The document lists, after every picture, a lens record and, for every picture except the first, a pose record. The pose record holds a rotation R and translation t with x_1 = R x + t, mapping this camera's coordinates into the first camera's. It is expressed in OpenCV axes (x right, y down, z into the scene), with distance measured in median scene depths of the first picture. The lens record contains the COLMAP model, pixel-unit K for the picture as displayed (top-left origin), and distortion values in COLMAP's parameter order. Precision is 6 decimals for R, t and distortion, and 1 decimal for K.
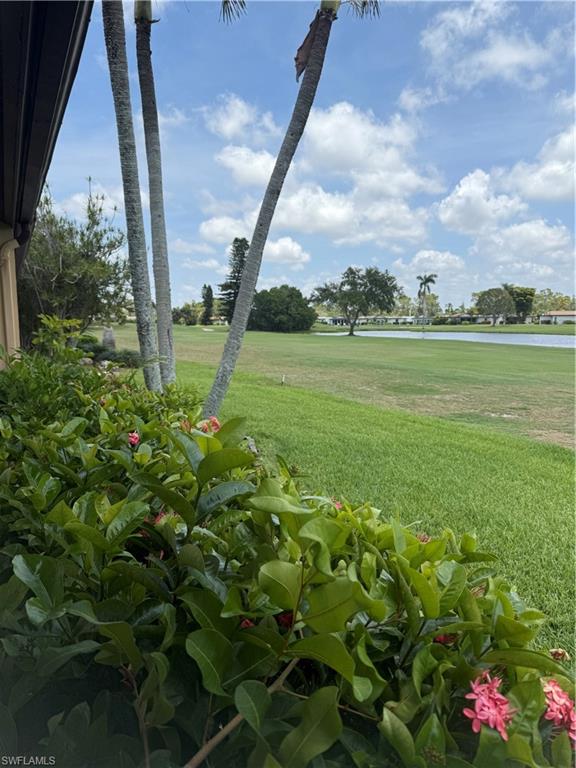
lens RADIAL K [[541.9, 0, 288.0], [0, 541.9, 384.0], [0, 0, 1]] dist [-0.002378, -0.000634]
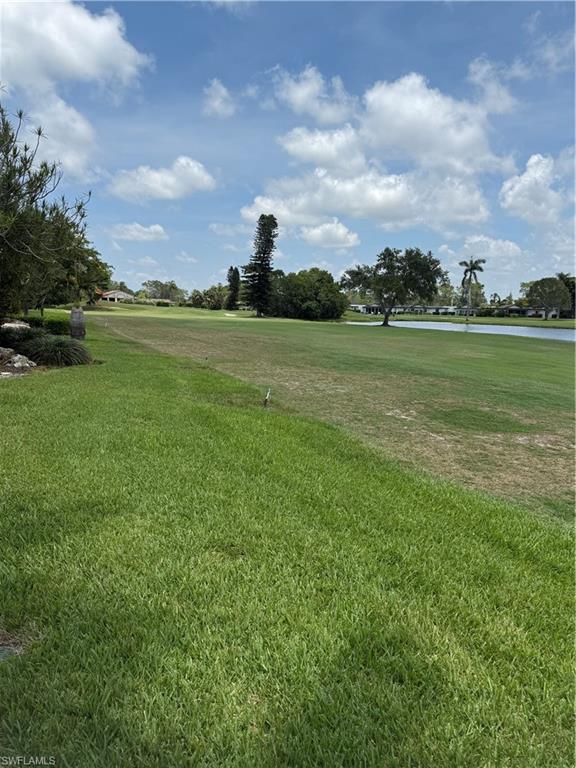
lens RADIAL K [[482.3, 0, 288.0], [0, 482.3, 384.0], [0, 0, 1]] dist [0.000553, -0.000619]
pose [[0.995759, 0.040215, -0.082744, 0.024294], [-0.036947, 0.998490, 0.040660, -0.018540], [0.084255, -0.037431, 0.995741, 0.175855]]
